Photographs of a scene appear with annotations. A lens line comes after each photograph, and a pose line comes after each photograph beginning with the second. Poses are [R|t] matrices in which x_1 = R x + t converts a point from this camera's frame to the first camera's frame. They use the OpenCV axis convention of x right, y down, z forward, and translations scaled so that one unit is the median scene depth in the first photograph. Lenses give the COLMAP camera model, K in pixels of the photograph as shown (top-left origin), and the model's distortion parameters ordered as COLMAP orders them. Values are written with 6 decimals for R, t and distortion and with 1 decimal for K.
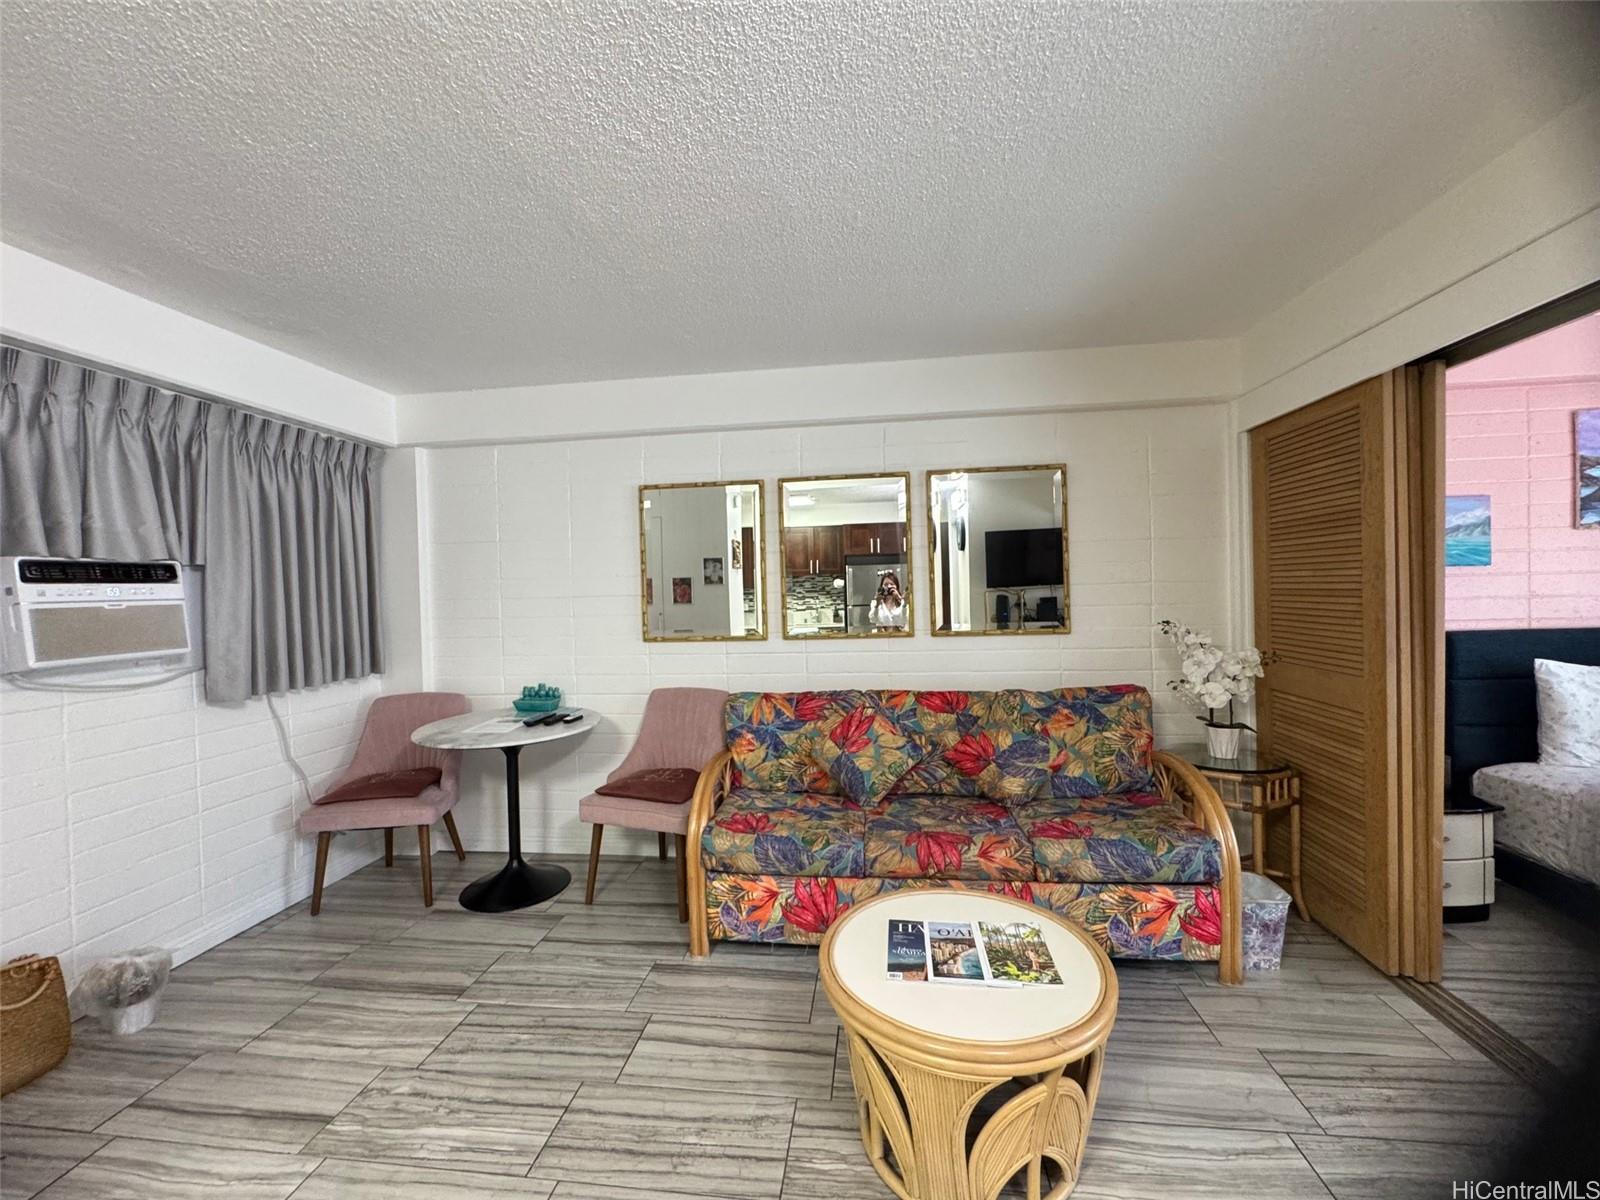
lens RADIAL K [[657.0, 0, 800.0], [0, 657.0, 600.0], [0, 0, 1]] dist [0.001535, -0.000118]
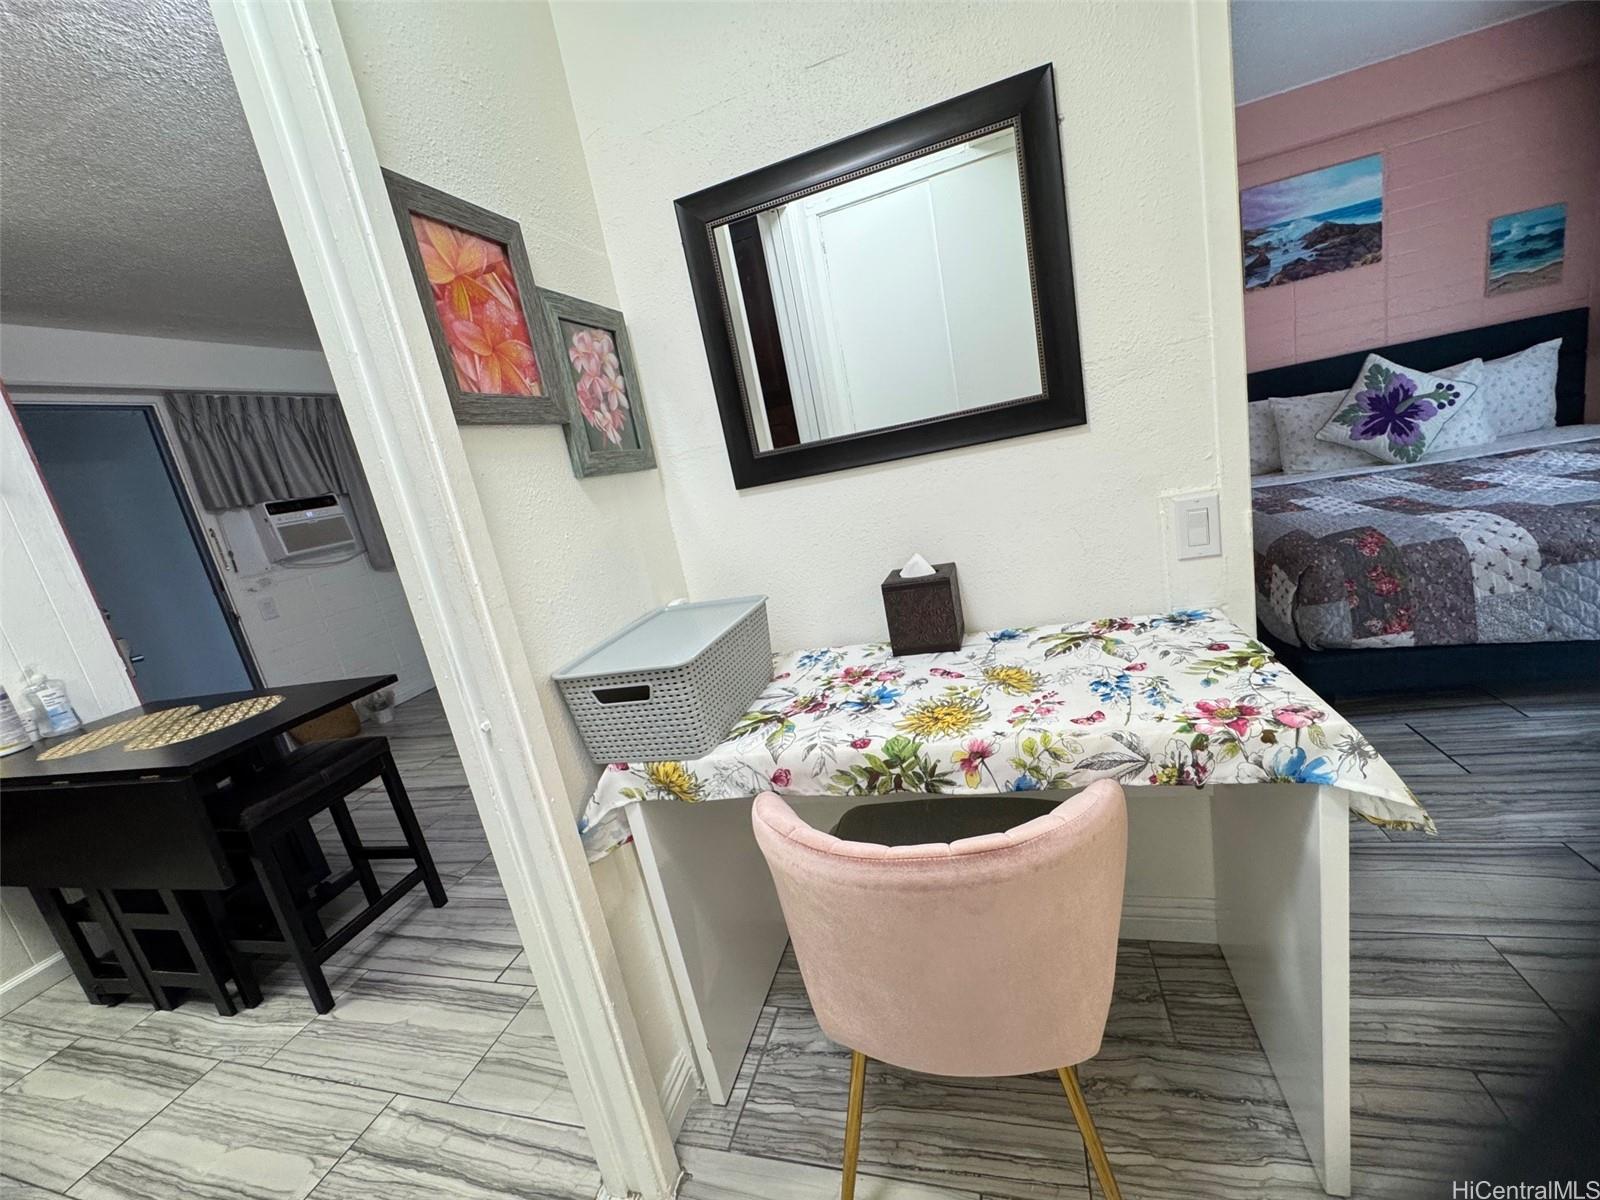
lens RADIAL K [[652.6, 0, 800.0], [0, 652.6, 600.0], [0, 0, 1]] dist [-0.001642, -0.000075]
pose [[0.972058, -0.126592, -0.197682, 0.603281], [0.168455, 0.962671, 0.211865, 0.059060], [0.163483, -0.239245, 0.957097, -0.563360]]
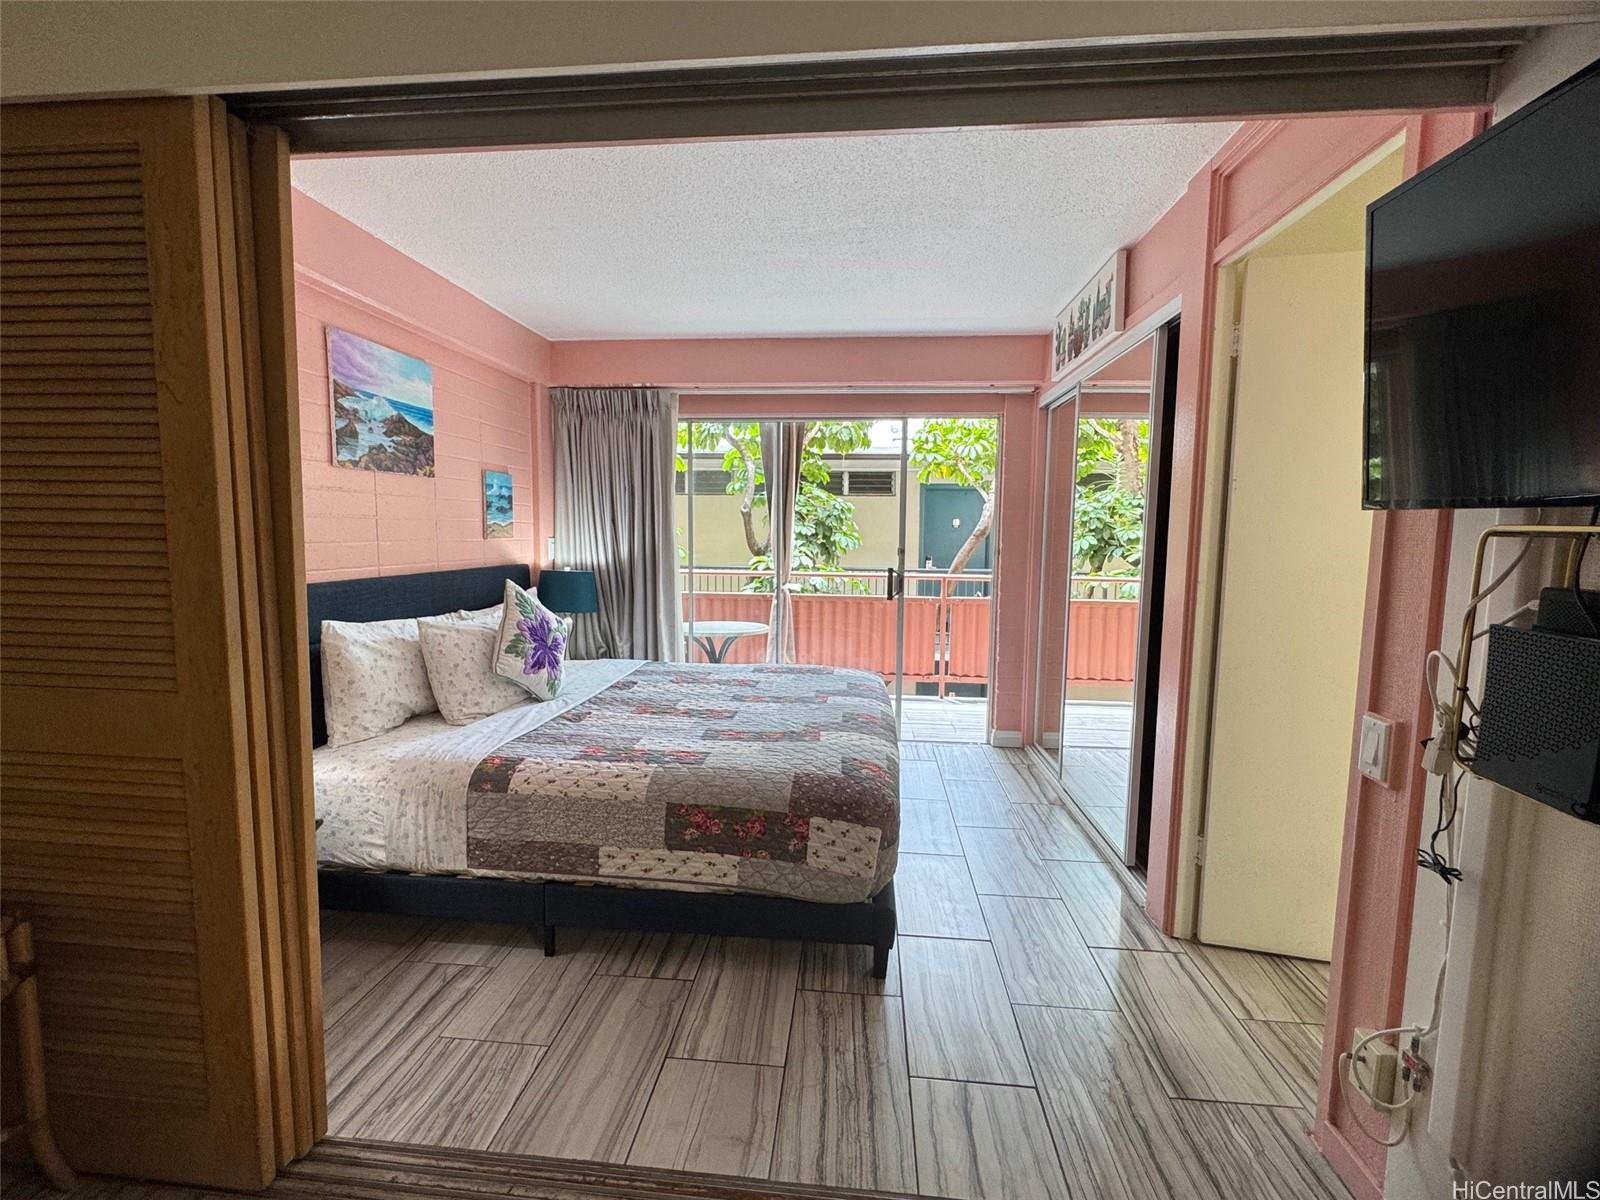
lens RADIAL K [[700.9, 0, 800.0], [0, 700.9, 600.0], [0, 0, 1]] dist [-0.002283, -0.000663]
pose [[-0.033333, -0.070827, 0.996932, 0.269152], [0.002826, 0.997475, 0.070960, 0.004968], [-0.999440, 0.005183, -0.033048, 0.487862]]
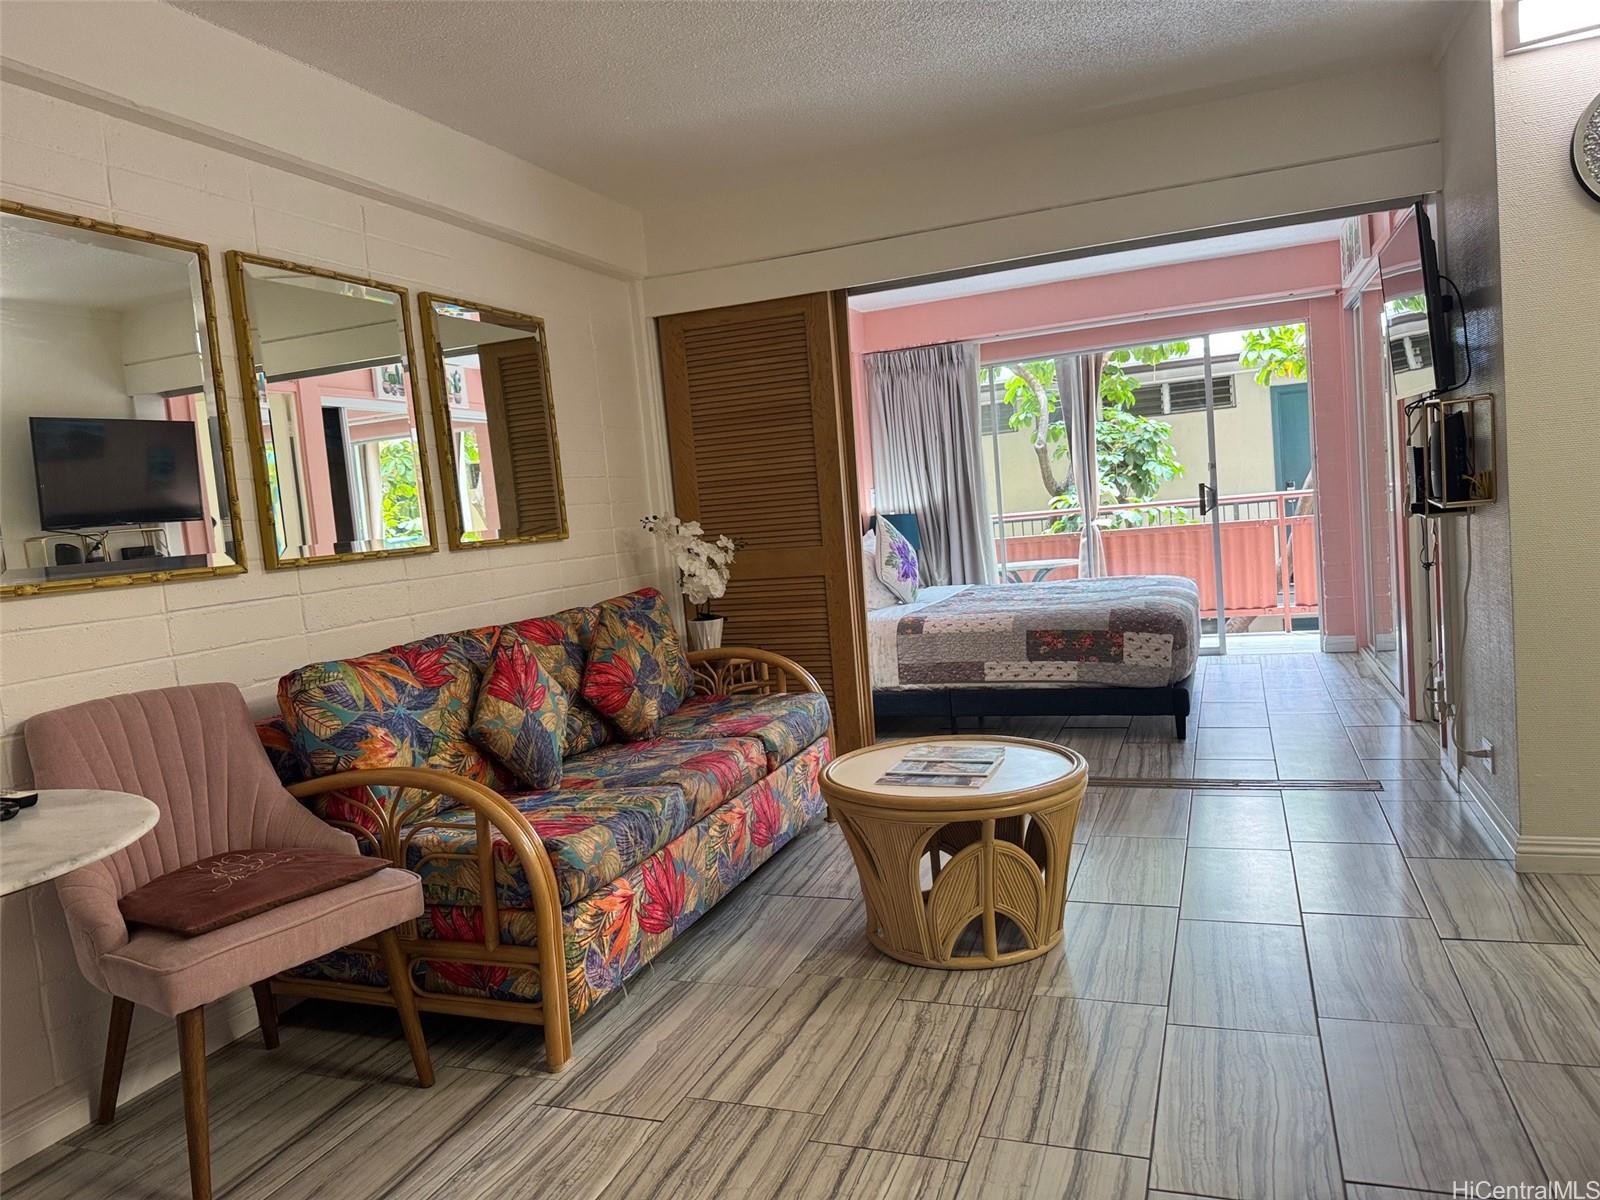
lens RADIAL K [[1133.8, 0, 800.0], [0, 1133.8, 600.0], [0, 0, 1]] dist [0.167307, -0.001079]
pose [[0.227165, -0.071703, 0.971213, -1.095676], [0.090875, 0.994495, 0.052166, 0.098414], [-0.969607, 0.076409, 0.232431, 0.530524]]
